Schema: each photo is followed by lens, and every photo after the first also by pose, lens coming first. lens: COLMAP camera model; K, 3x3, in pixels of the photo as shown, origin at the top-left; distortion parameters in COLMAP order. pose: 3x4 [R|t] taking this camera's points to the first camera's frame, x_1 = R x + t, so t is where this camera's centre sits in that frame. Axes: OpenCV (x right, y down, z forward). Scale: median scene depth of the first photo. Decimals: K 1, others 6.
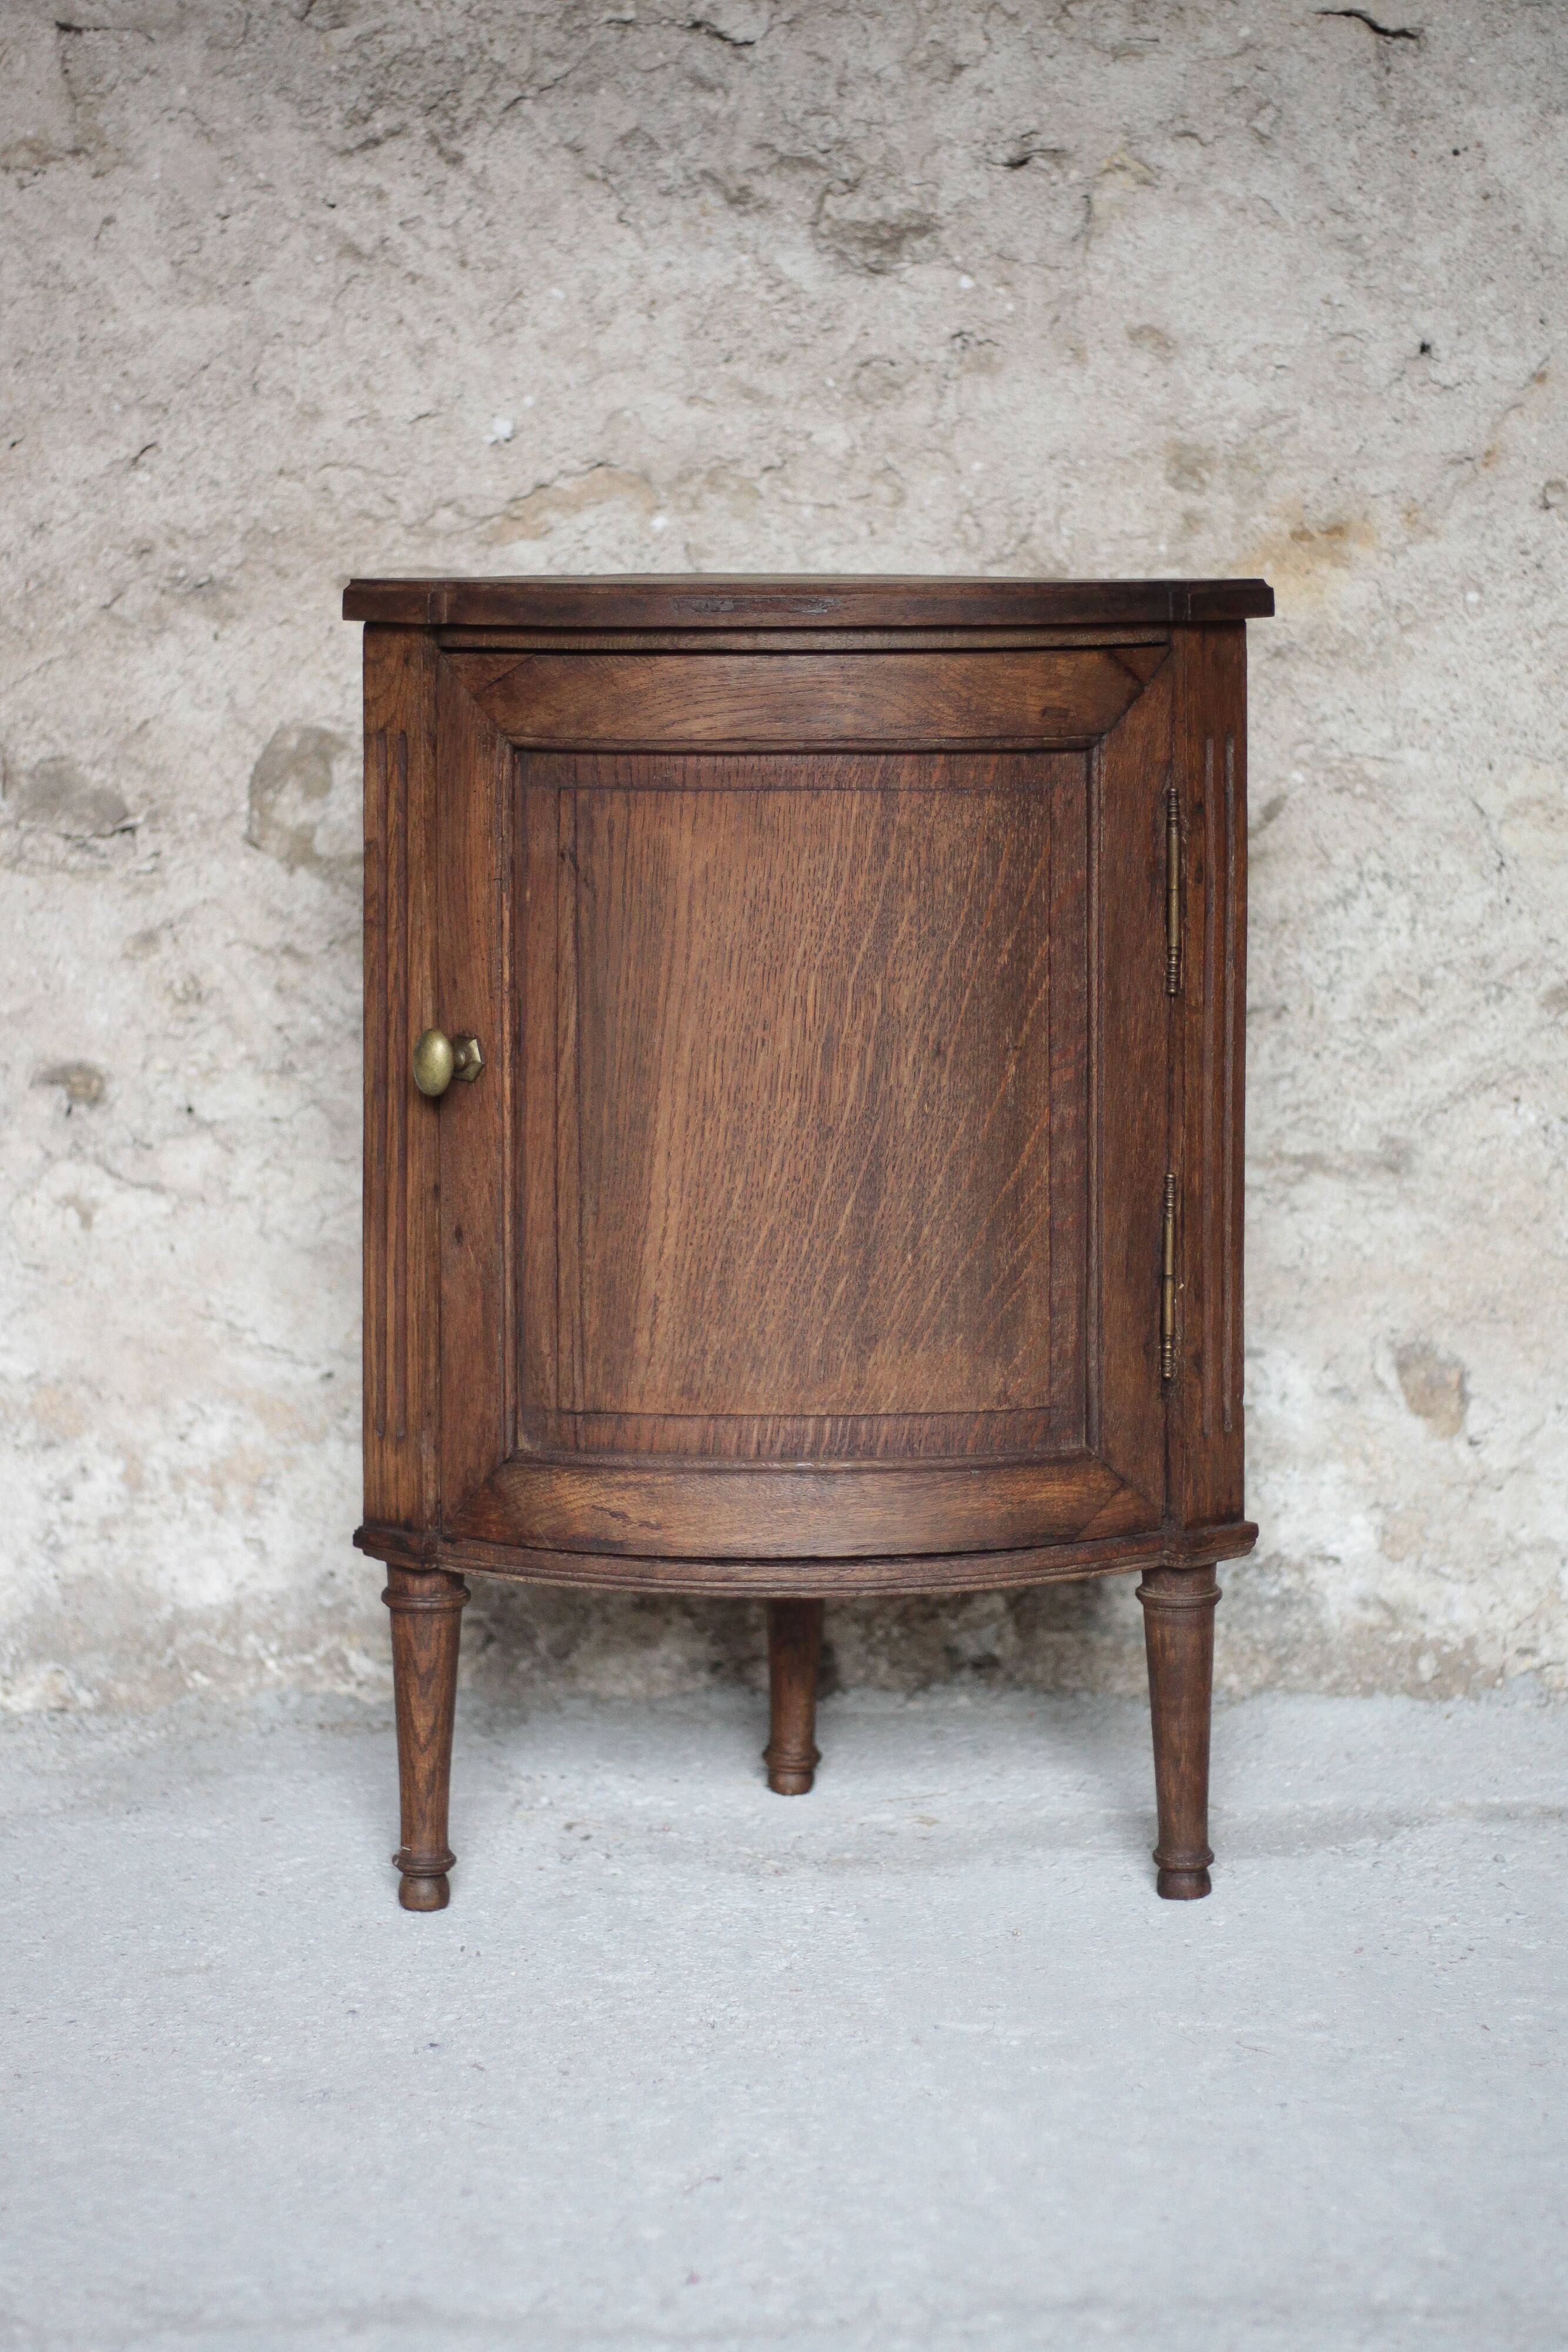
lens RADIAL K [[4306.1, 0, 743.2], [0, 4306.1, 837.5], [0, 0, 1]] dist [-0.043930, 0.000000]
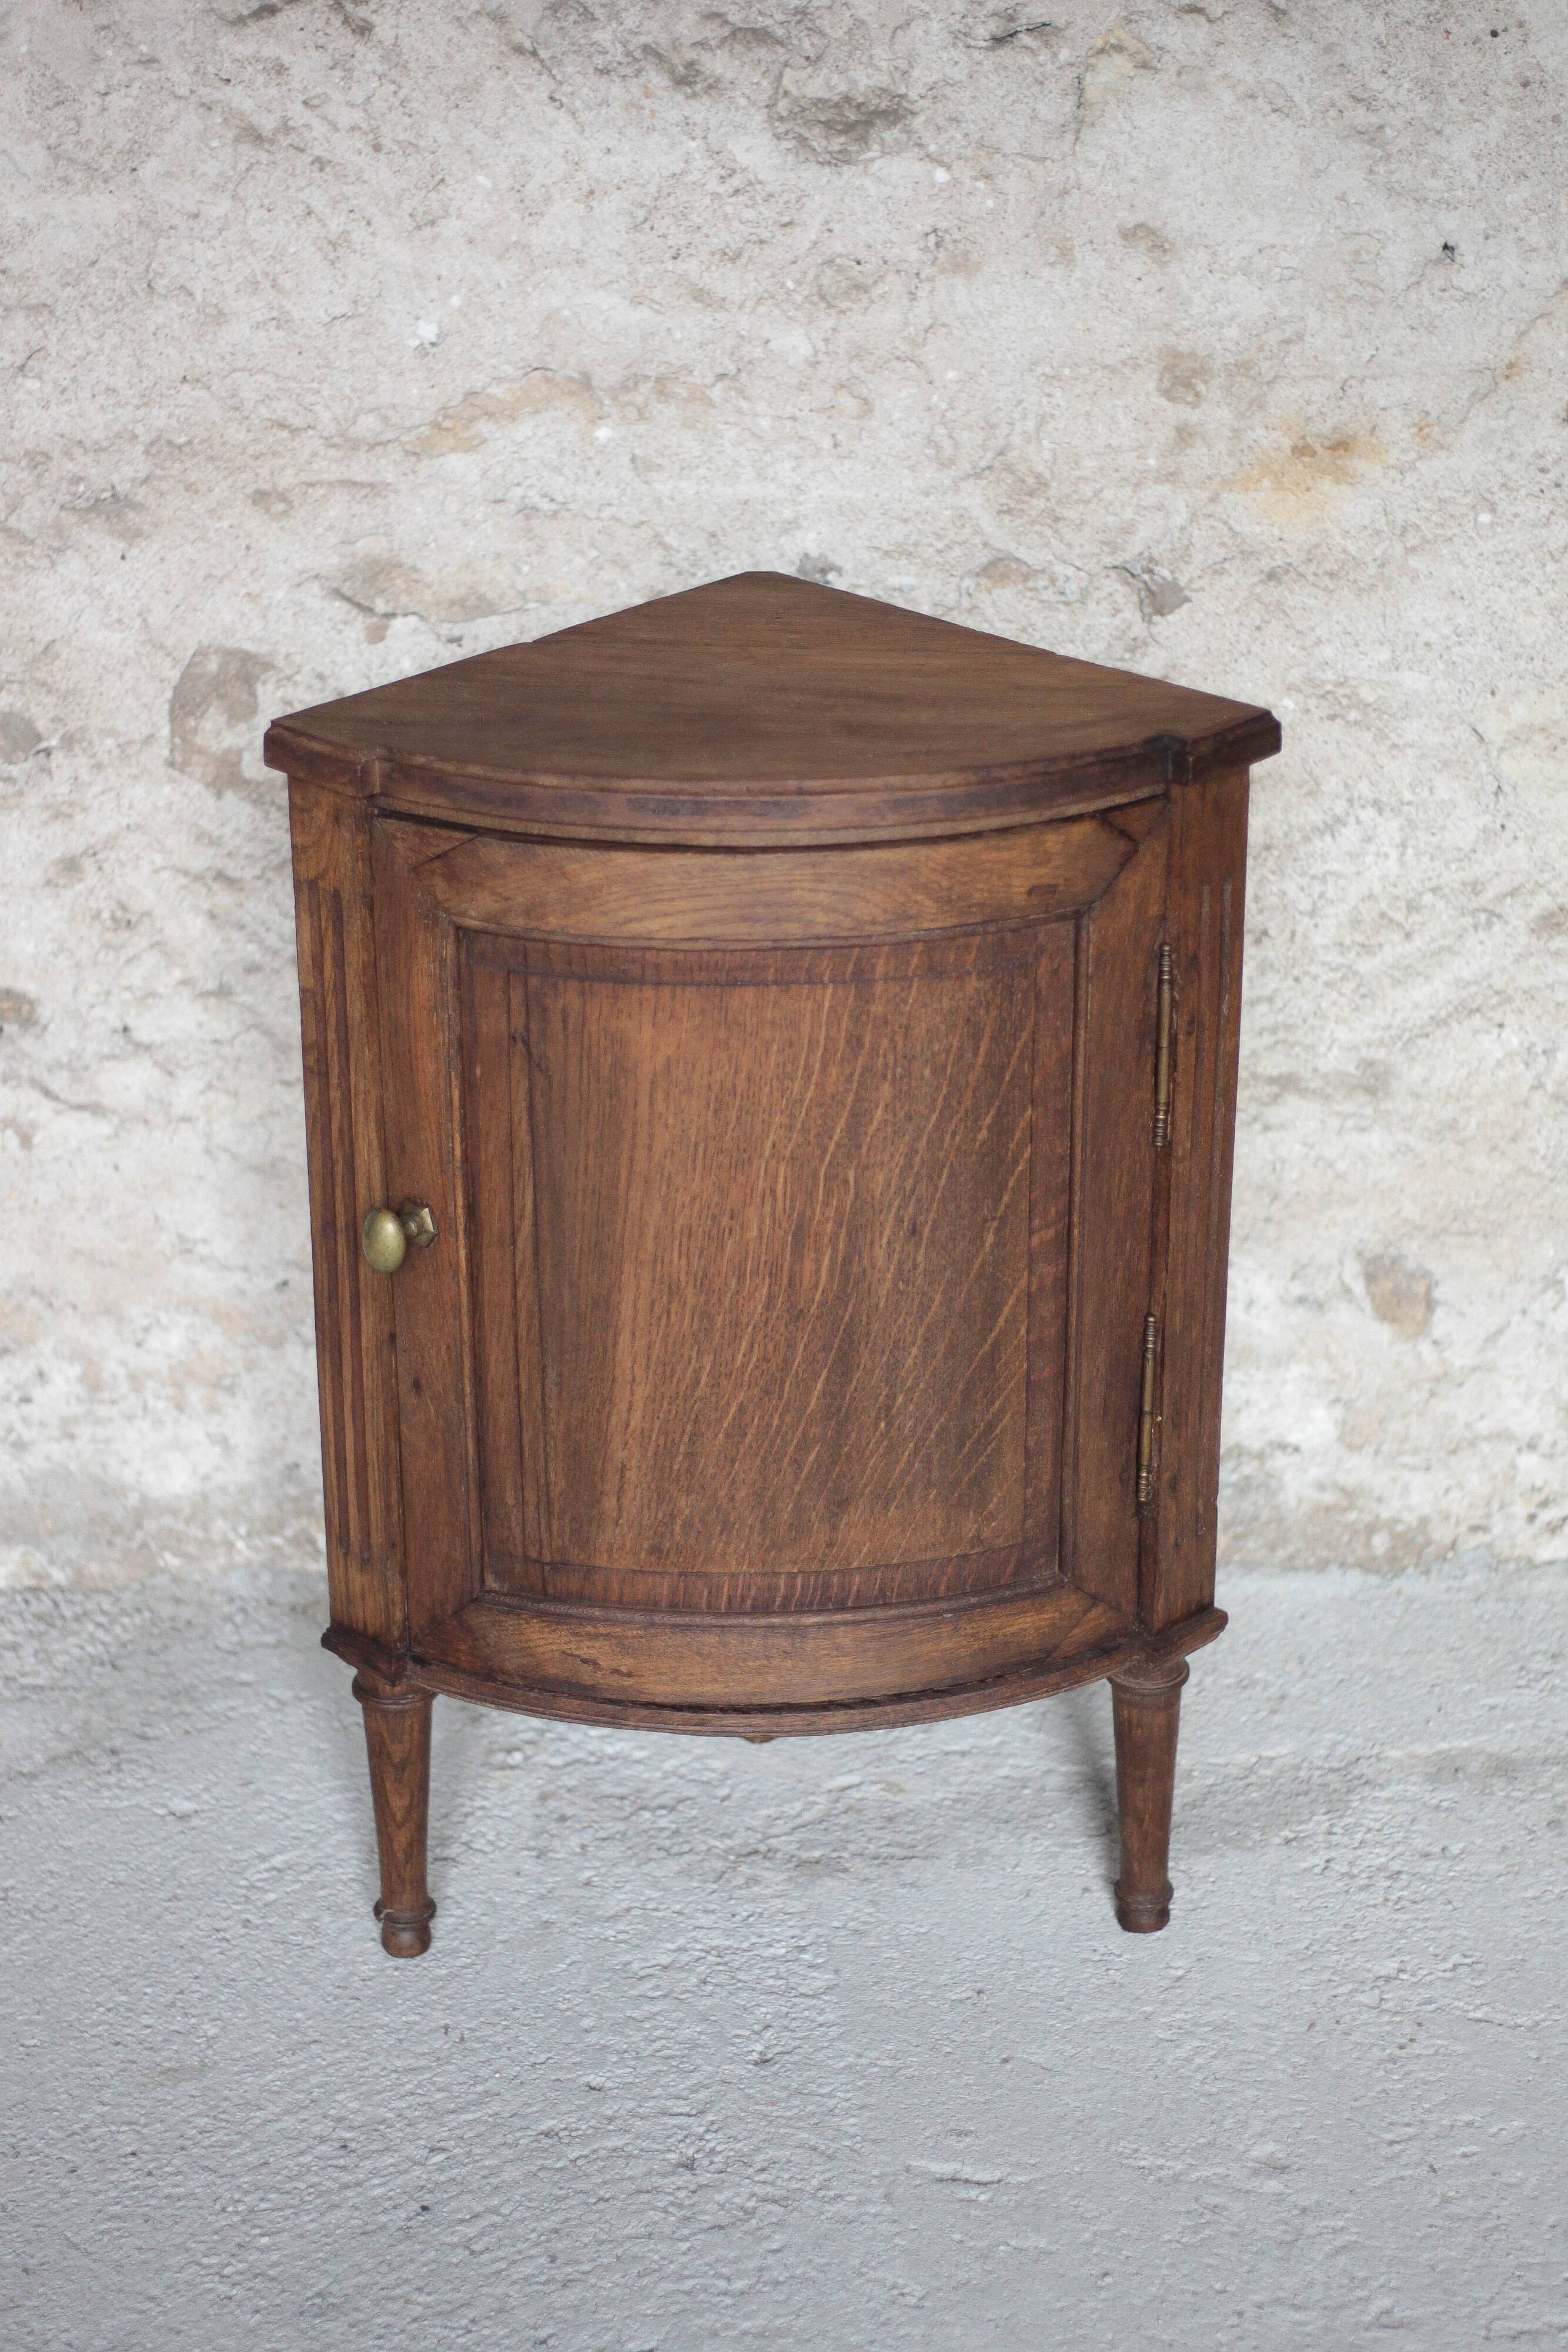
lens RADIAL K [[4125.9, 0, 828.5], [0, 4125.9, 1117.6], [0, 0, 1]] dist [-0.057096, 0.000000]
pose [[0.999290, -0.014627, 0.034710, -0.004171], [0.001077, 0.932234, 0.361855, -0.254450], [-0.037650, -0.361561, 0.931588, 0.132530]]
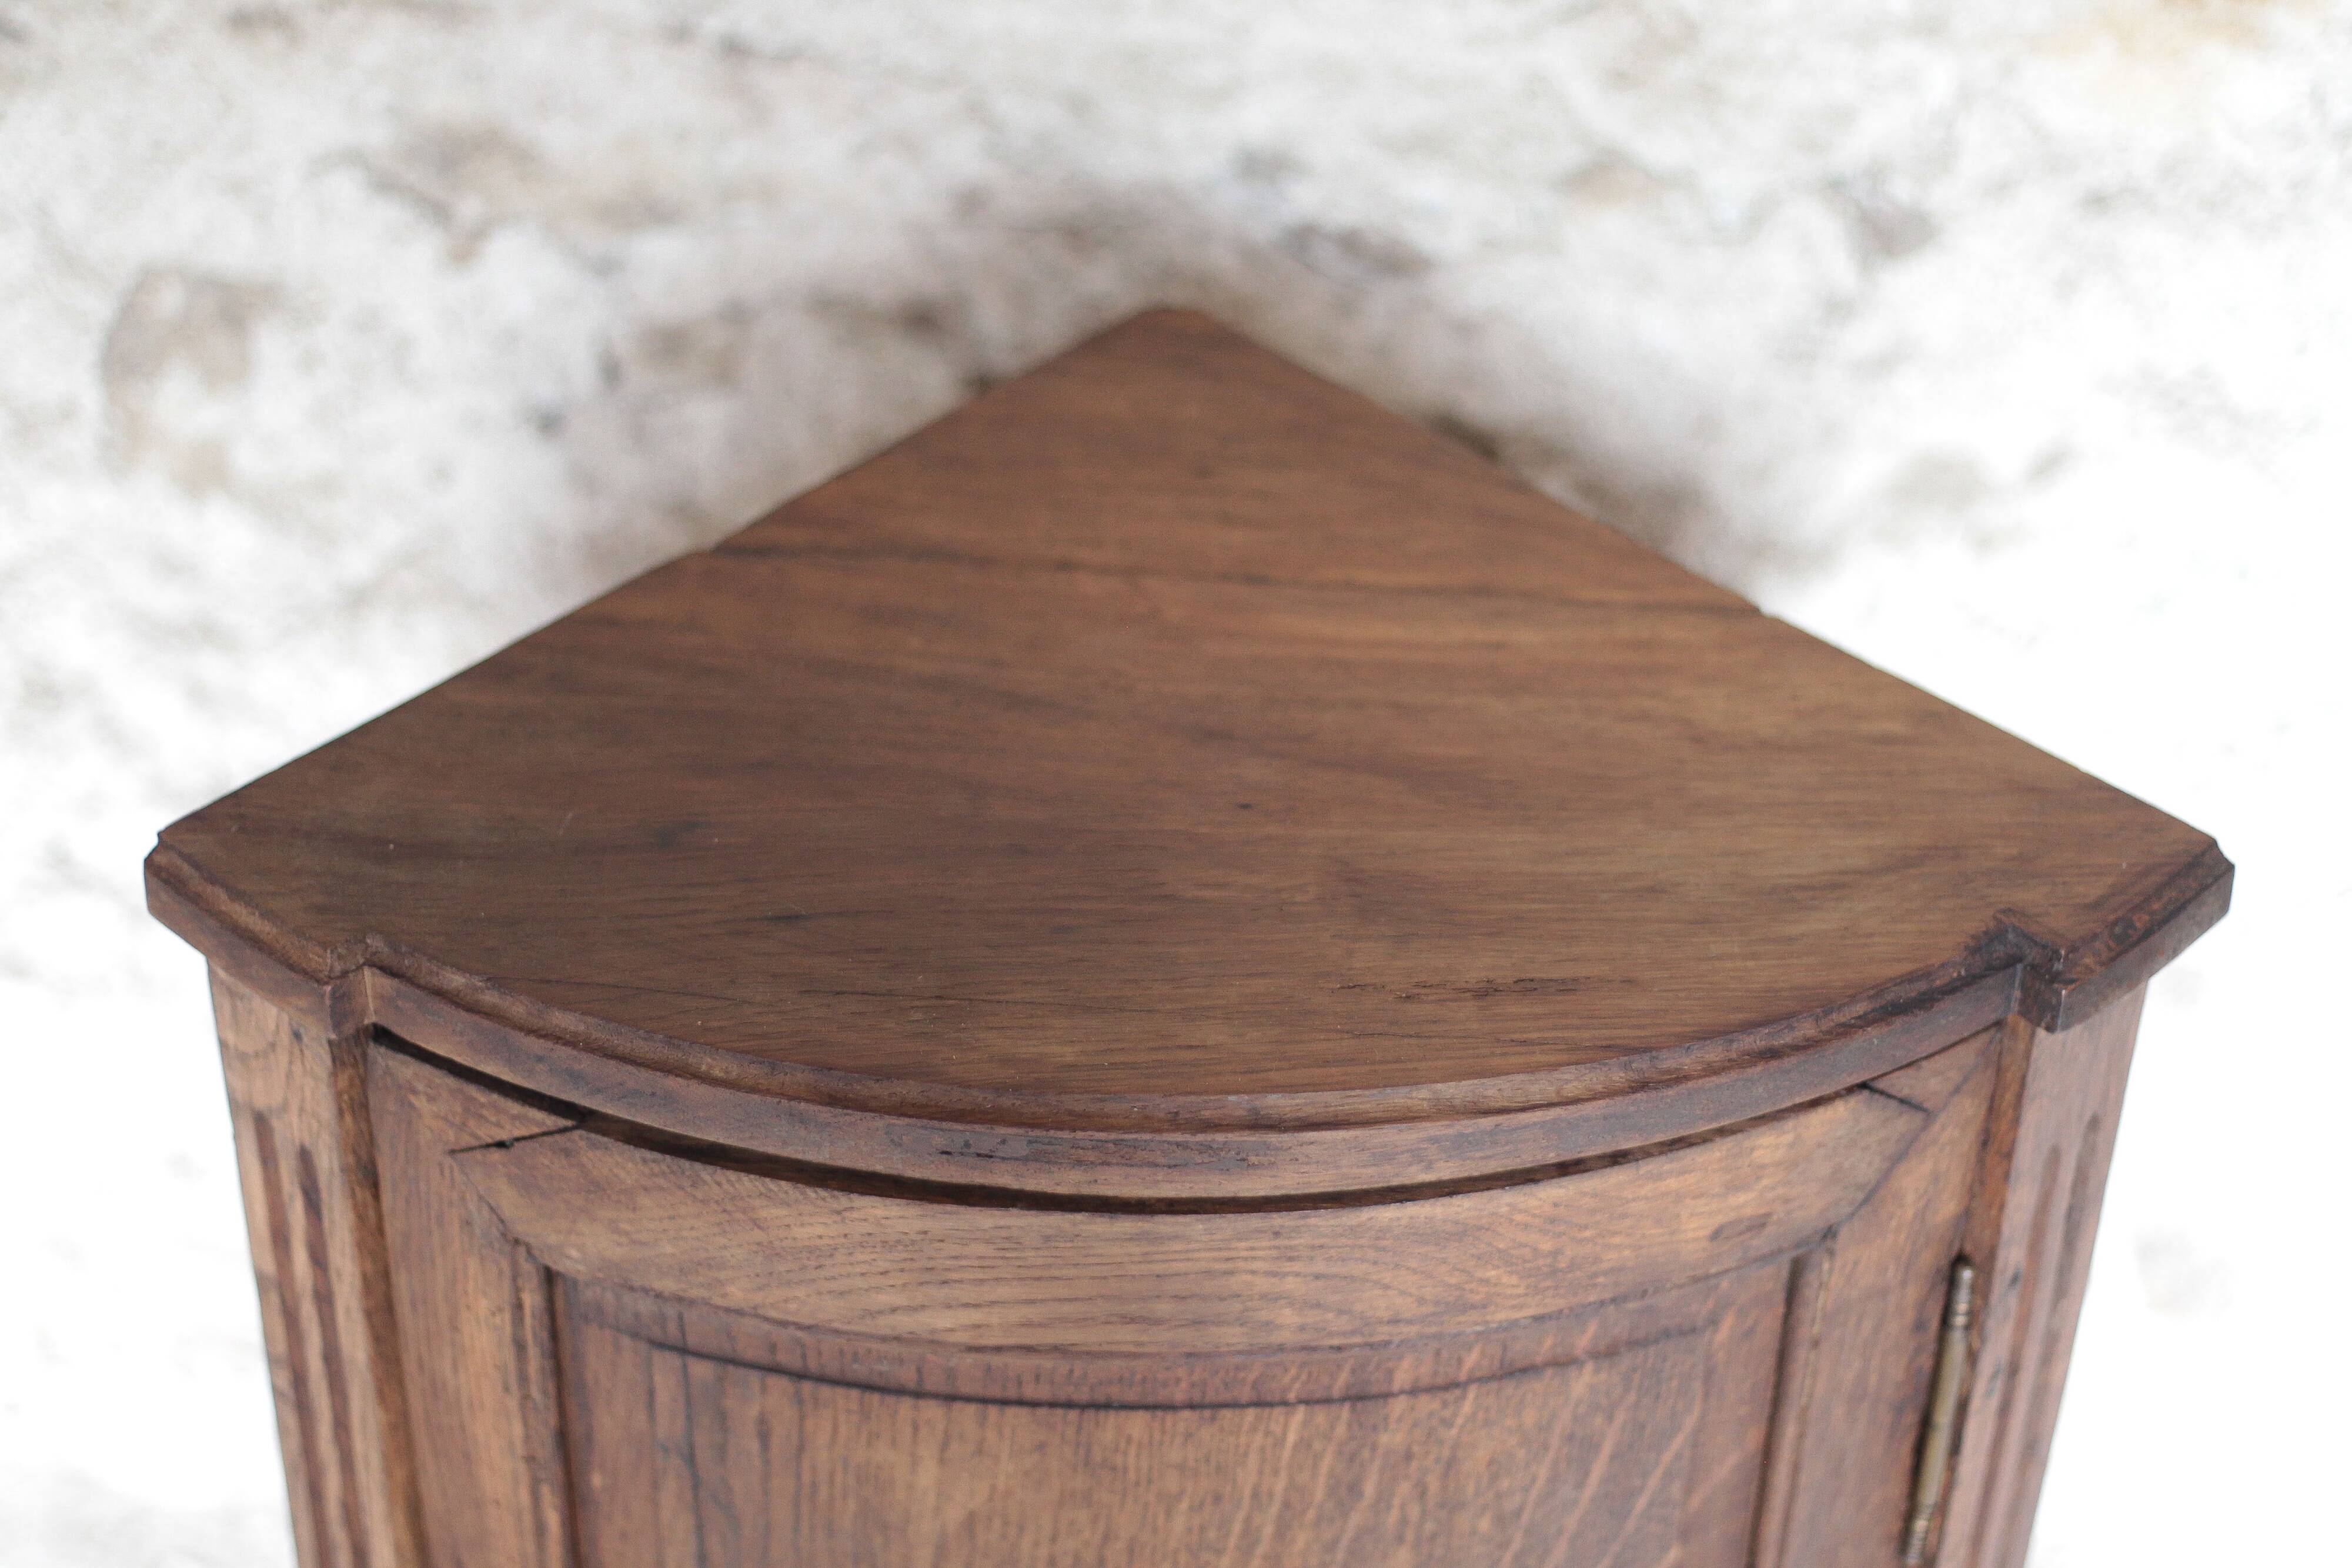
lens RADIAL K [[4261.7, 0, 1182.2], [0, 4261.7, 657.9], [0, 0, 1]] dist [-0.091166, 0.000000]
pose [[0.999354, 0.001989, 0.035886, -0.001907], [-0.021538, 0.832462, 0.553663, -0.271655], [-0.028773, -0.554078, 0.831967, 0.555136]]
